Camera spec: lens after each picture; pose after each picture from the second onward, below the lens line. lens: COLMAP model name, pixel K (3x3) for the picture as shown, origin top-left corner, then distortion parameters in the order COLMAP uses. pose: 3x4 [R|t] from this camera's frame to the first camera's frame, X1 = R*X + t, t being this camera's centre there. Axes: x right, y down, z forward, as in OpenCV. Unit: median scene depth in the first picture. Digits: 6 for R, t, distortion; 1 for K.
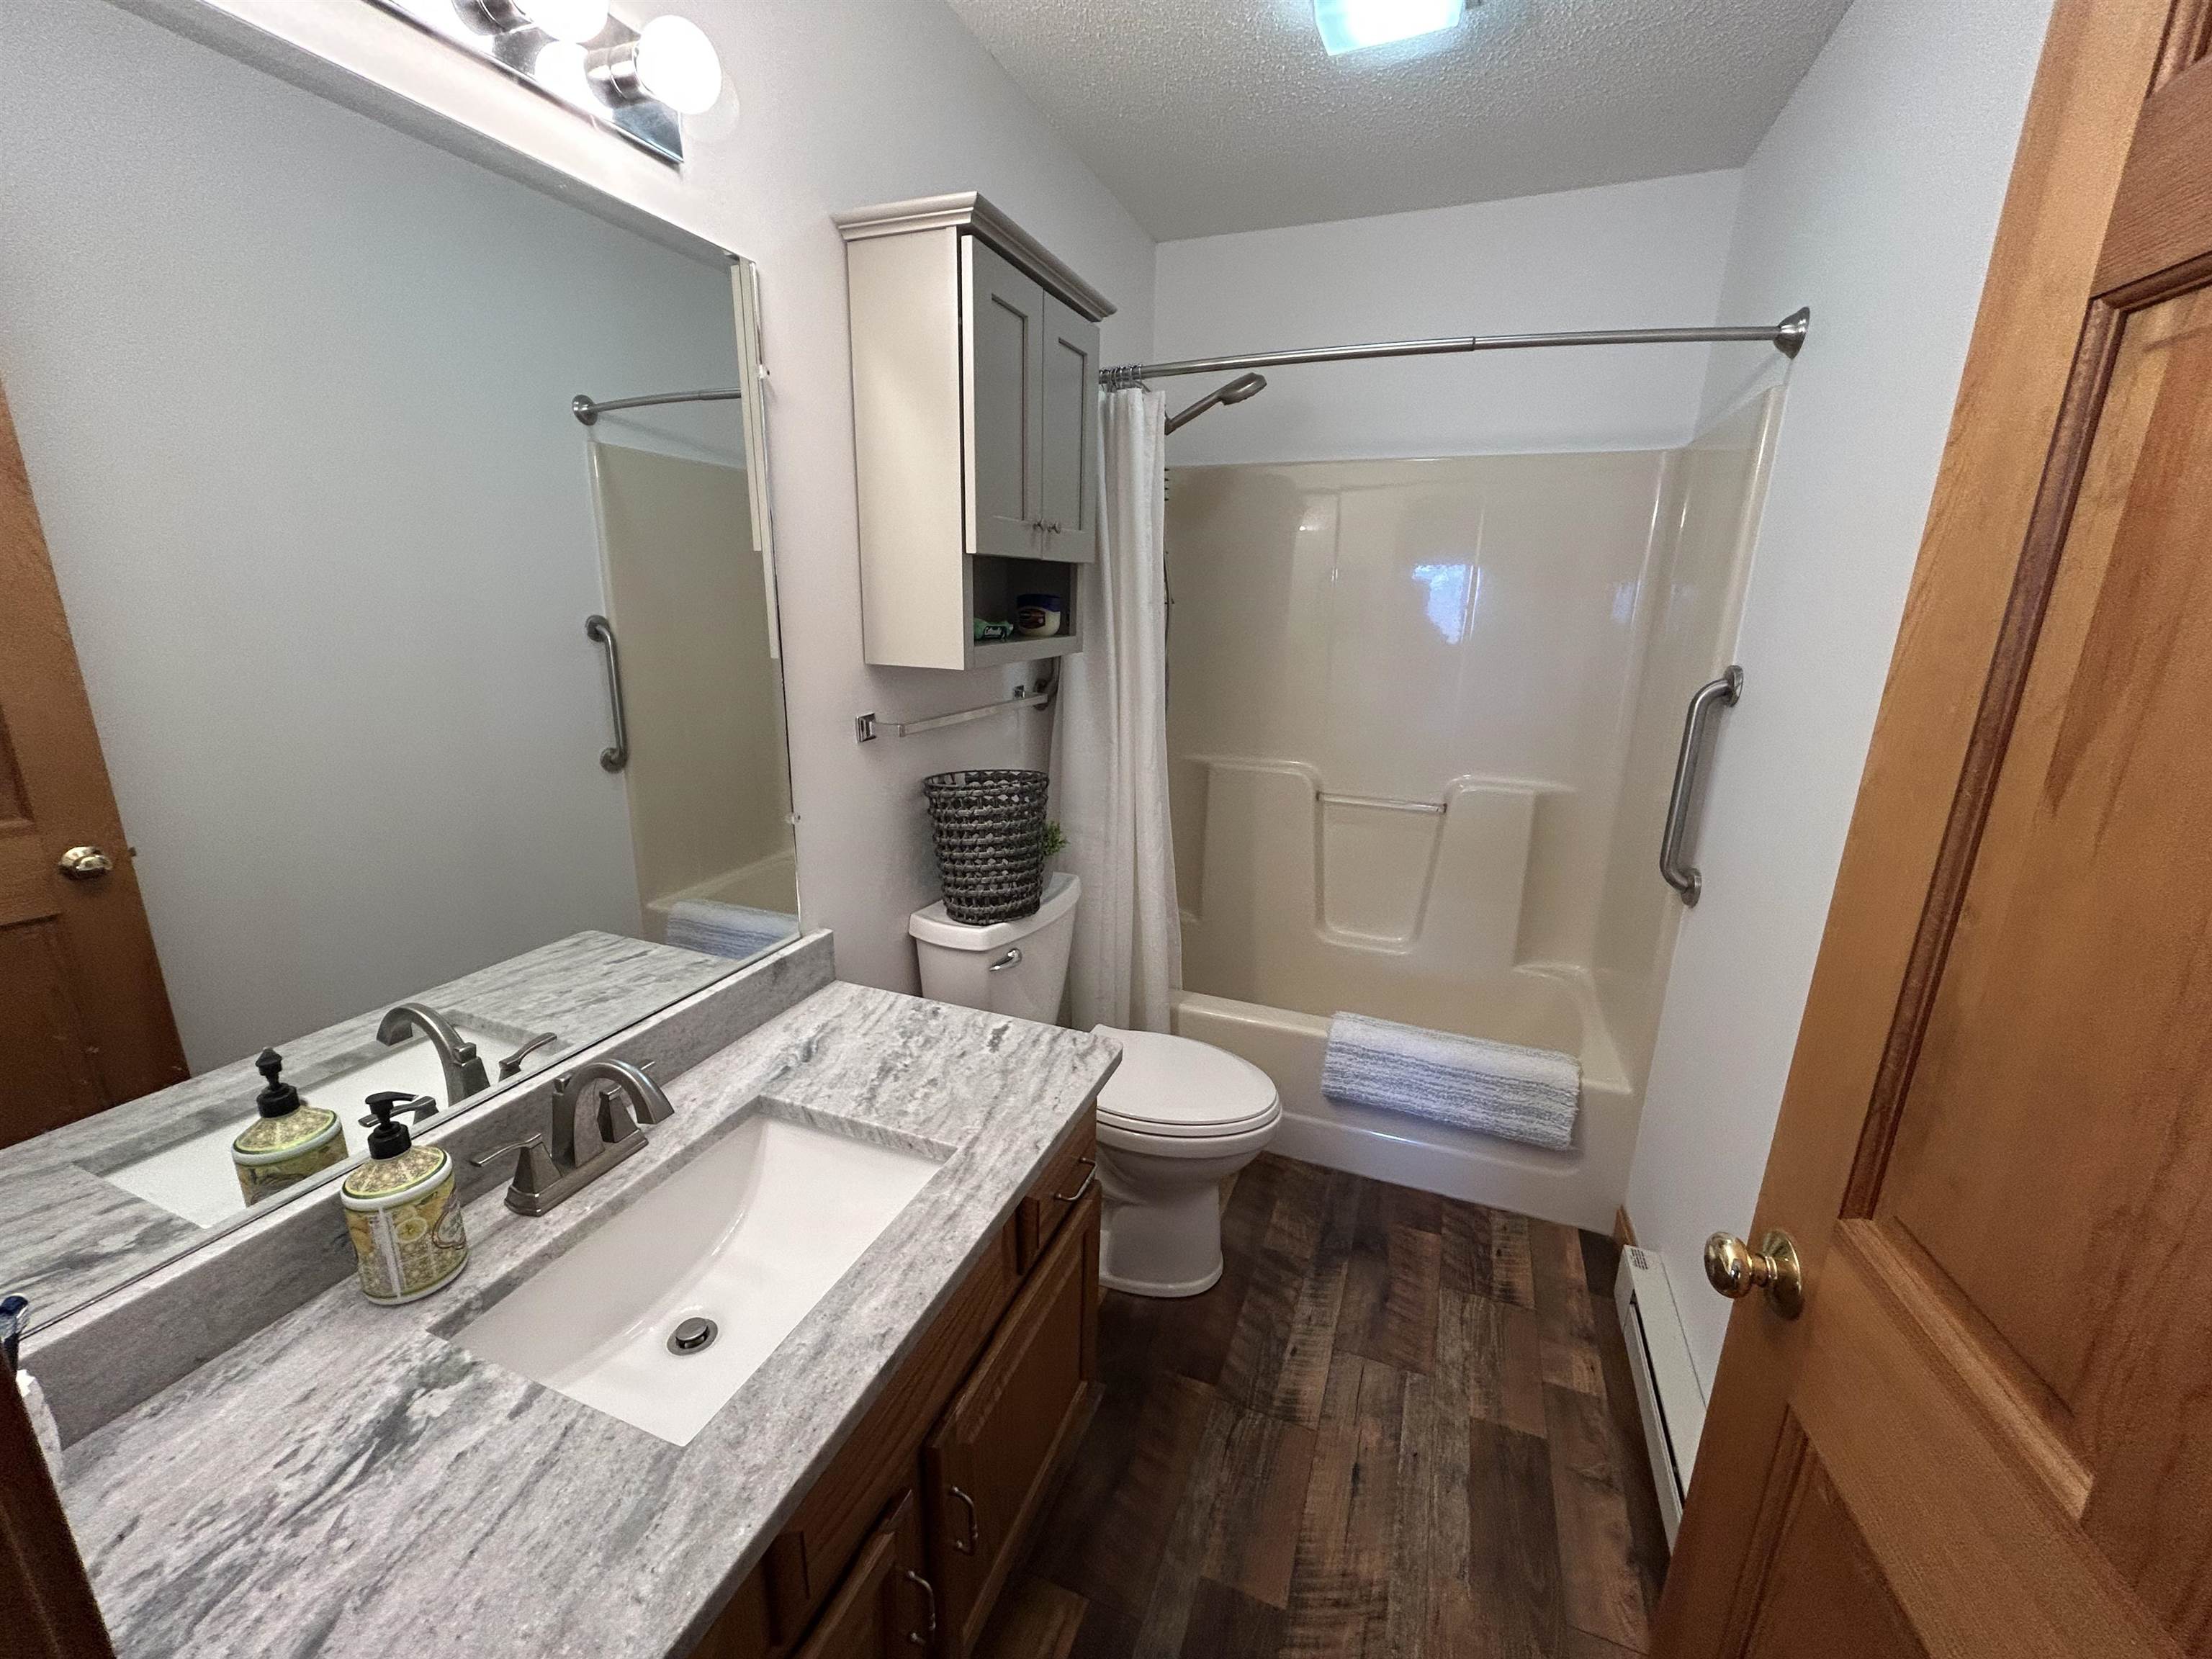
lens RADIAL K [[894.3, 0, 1115.2], [0, 894.3, 825.8], [0, 0, 1]] dist [-0.001764, 0.001043]
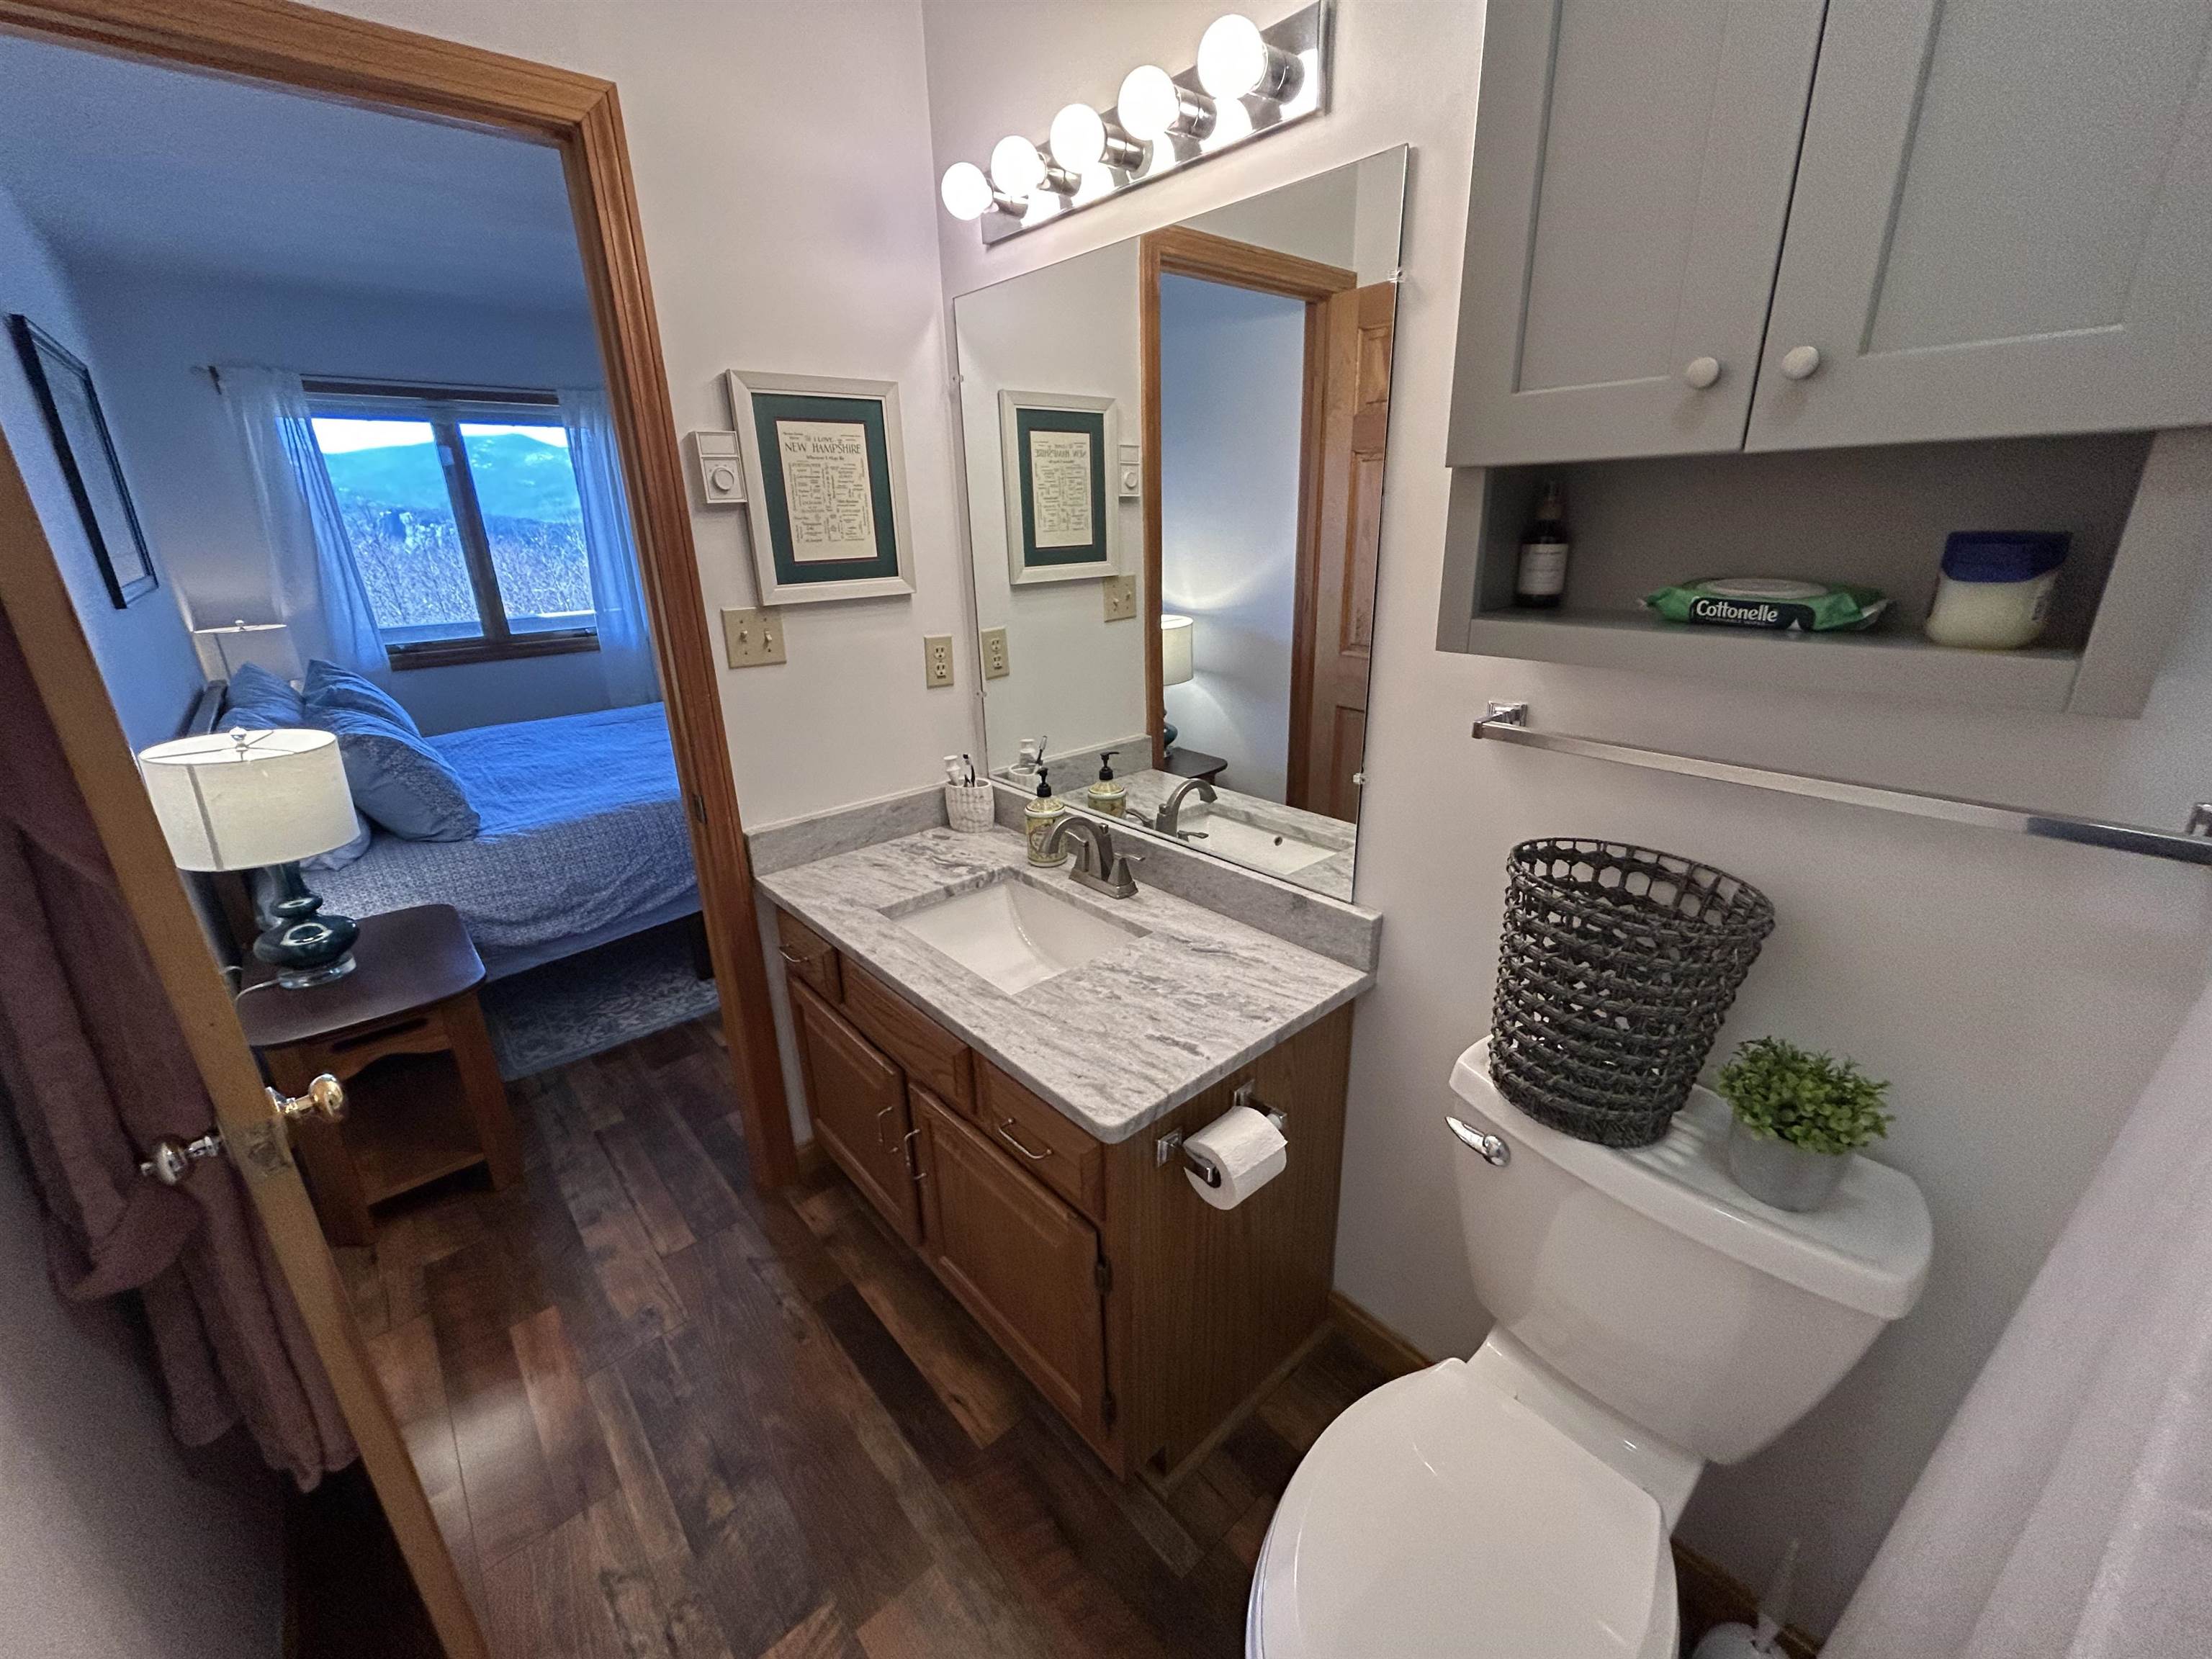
lens RADIAL K [[894.3, 0, 1099.1], [0, 894.3, 842.2], [0, 0, 1]] dist [-0.001764, 0.001043]
pose [[-0.467527, 0.304050, -0.830044, 0.639463], [-0.213201, 0.872482, 0.439682, -0.344922], [0.857883, 0.382529, -0.343085, 1.274404]]
